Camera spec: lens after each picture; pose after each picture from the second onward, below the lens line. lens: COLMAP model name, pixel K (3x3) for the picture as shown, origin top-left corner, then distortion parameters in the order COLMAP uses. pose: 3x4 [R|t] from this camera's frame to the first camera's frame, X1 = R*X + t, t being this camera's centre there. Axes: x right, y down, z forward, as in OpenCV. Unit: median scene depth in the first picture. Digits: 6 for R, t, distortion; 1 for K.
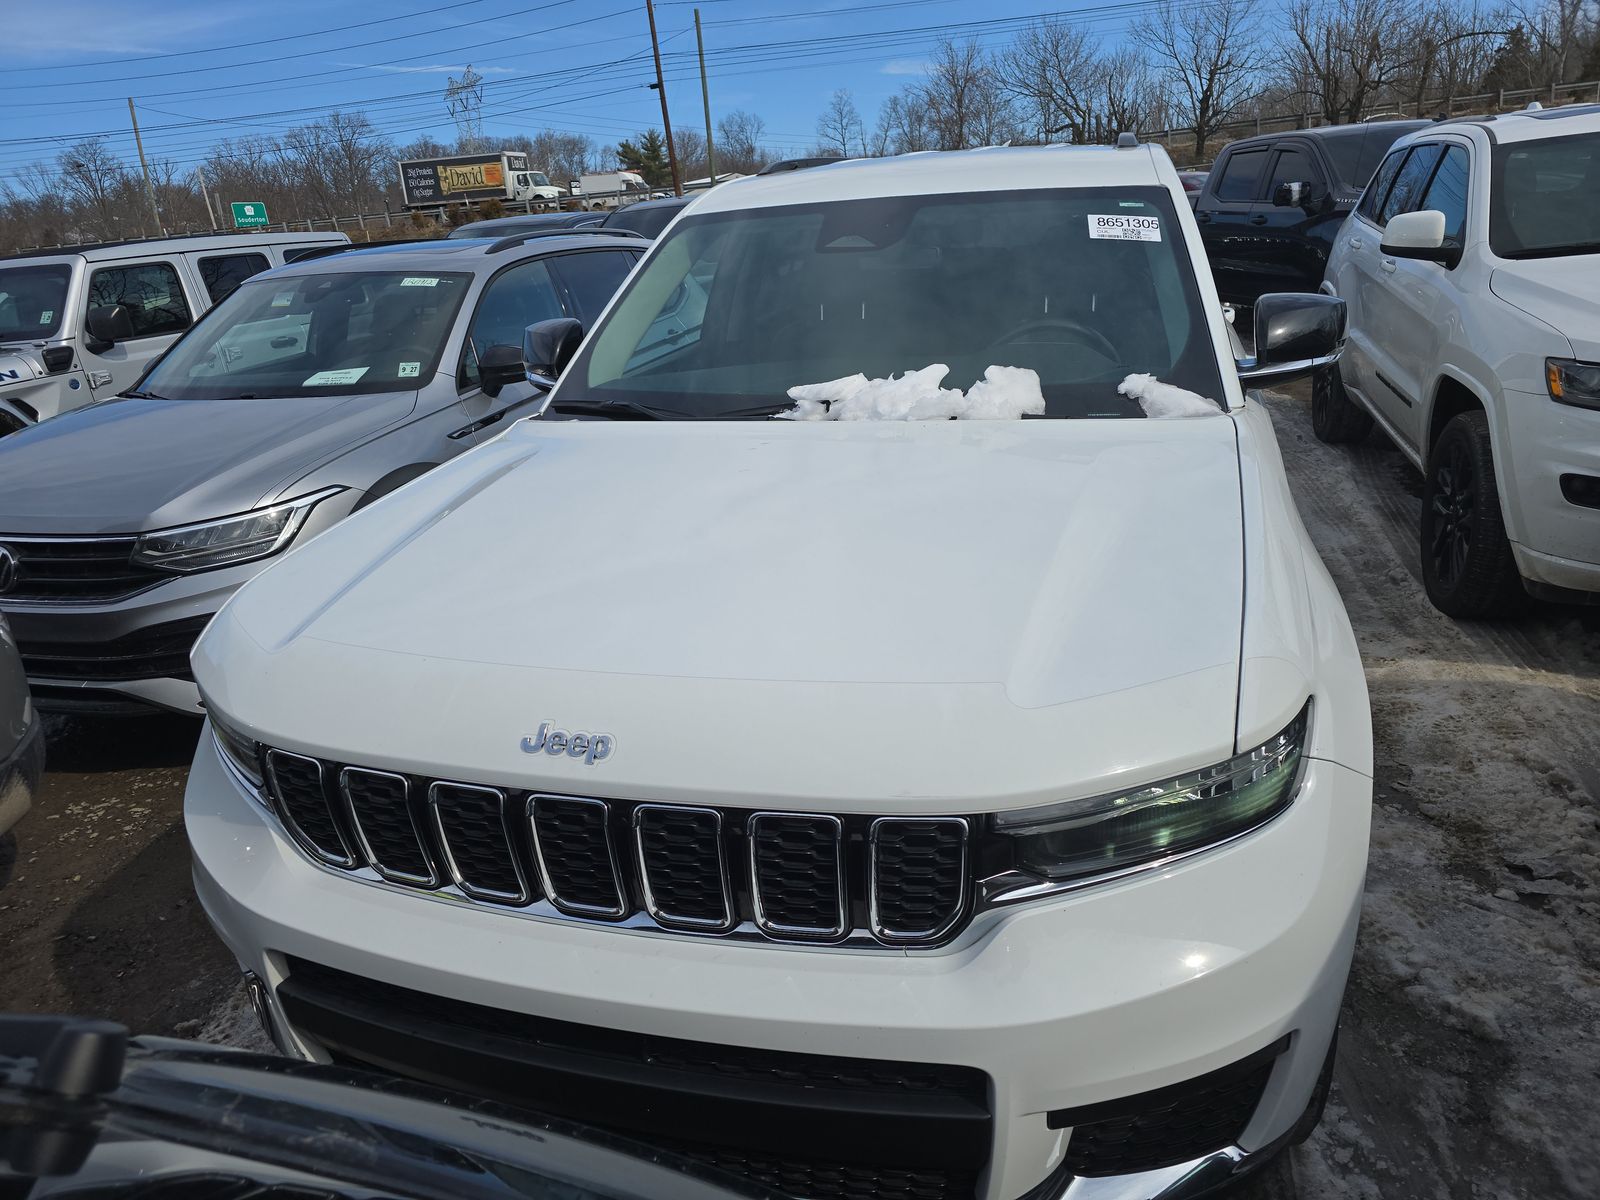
lens RADIAL K [[1082.6, 0, 756.9], [0, 1082.6, 600.4], [0, 0, 1]] dist [0.017706, 0.000655]
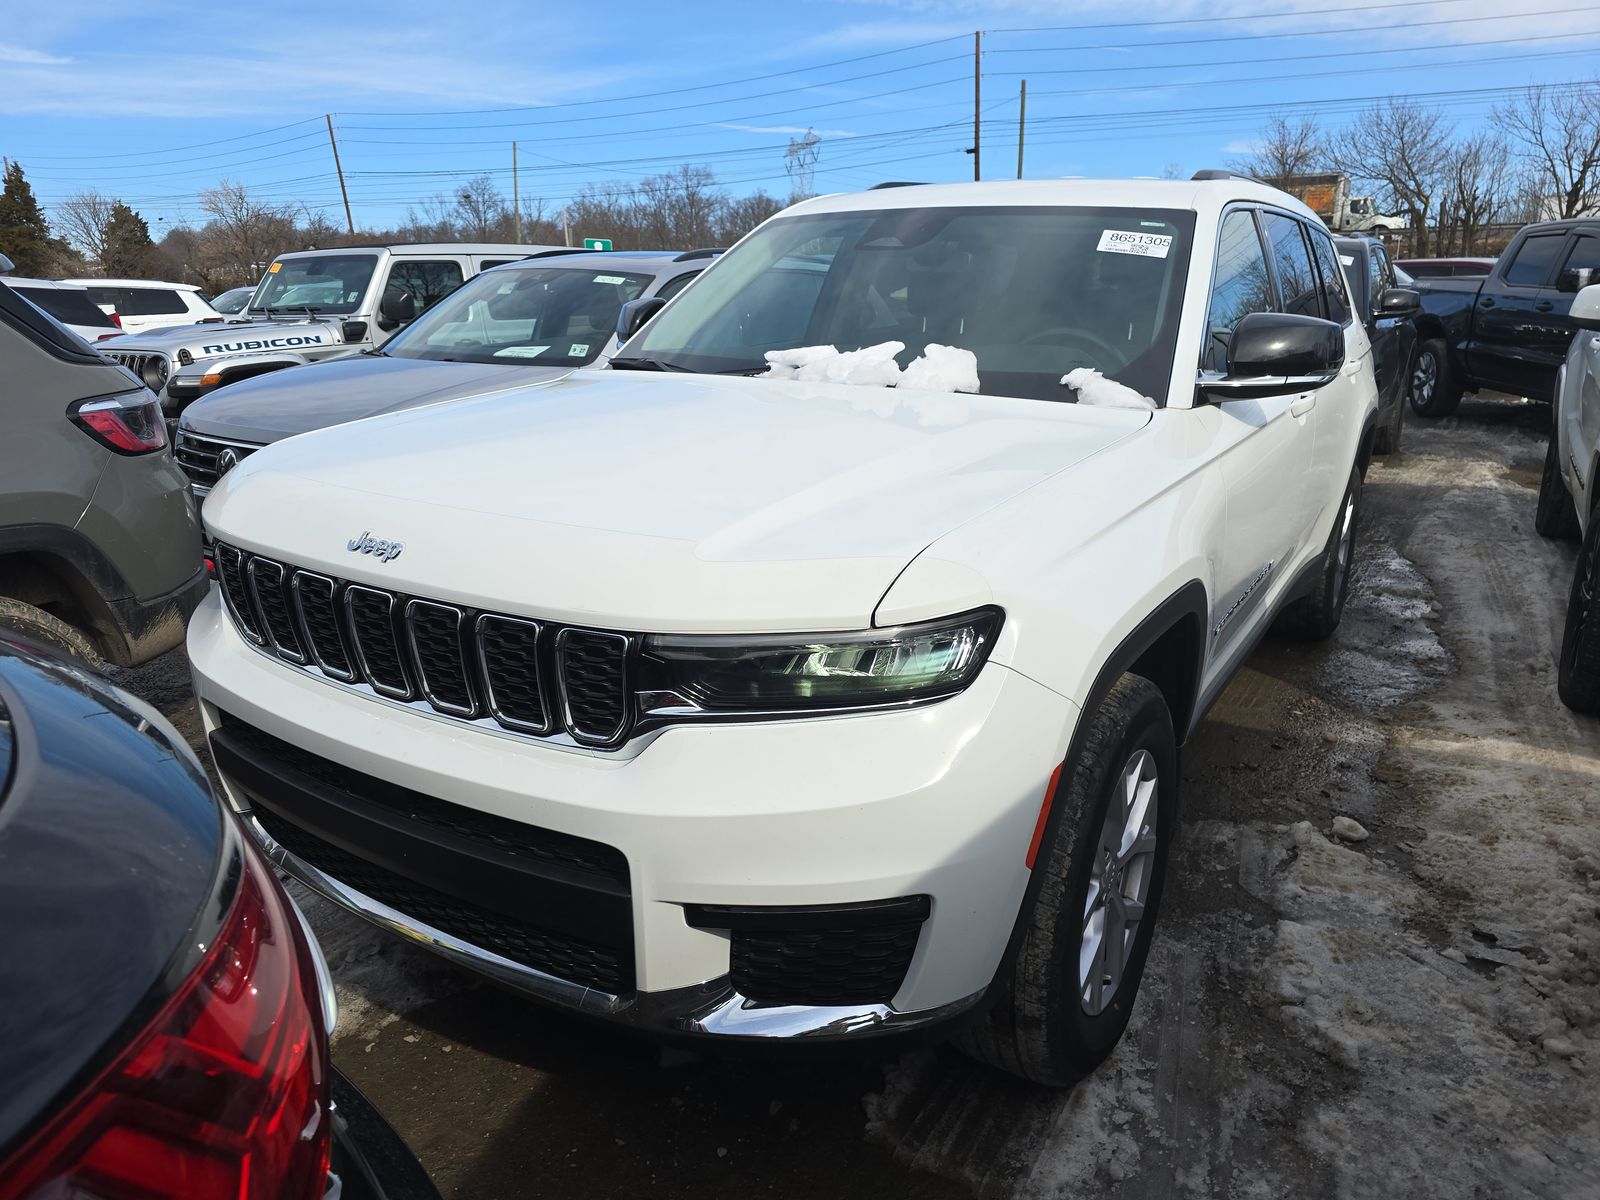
lens RADIAL K [[1066.9, 0, 800.0], [0, 1066.9, 600.0], [0, 0, 1]] dist [0.052537, -0.042258]
pose [[0.964722, 0.139647, -0.223183, 0.250799], [-0.150956, 0.987943, -0.034354, 0.067874], [0.215695, 0.066833, 0.974171, -0.050813]]
